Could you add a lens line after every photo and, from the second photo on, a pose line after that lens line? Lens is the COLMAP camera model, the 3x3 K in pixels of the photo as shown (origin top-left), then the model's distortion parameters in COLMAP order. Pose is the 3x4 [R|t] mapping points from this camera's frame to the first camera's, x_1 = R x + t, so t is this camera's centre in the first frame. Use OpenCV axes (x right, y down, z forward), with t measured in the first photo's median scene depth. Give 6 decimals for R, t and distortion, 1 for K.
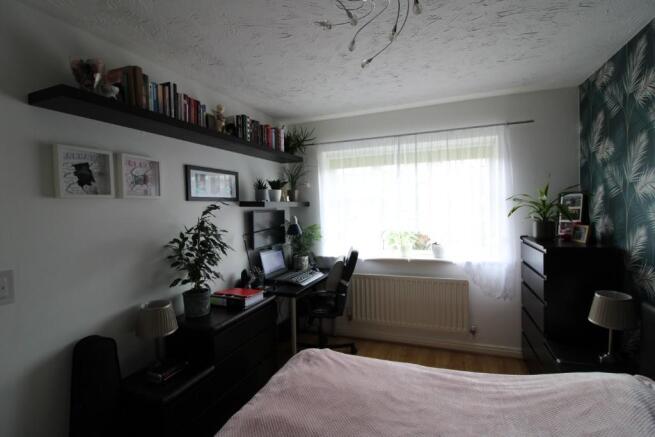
lens RADIAL K [[306.4, 0, 335.0], [0, 306.4, 217.7], [0, 0, 1]] dist [0.001345, -0.013682]
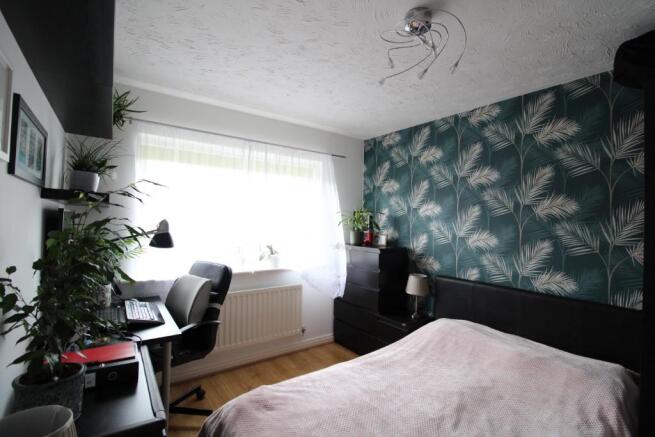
lens RADIAL K [[306.4, 0, 335.0], [0, 306.4, 217.7], [0, 0, 1]] dist [0.001345, -0.013682]
pose [[0.543732, 0.049000, 0.837827, -0.517002], [-0.005836, 0.998491, -0.054609, 0.024321], [-0.839239, 0.024803, 0.543197, 0.327333]]
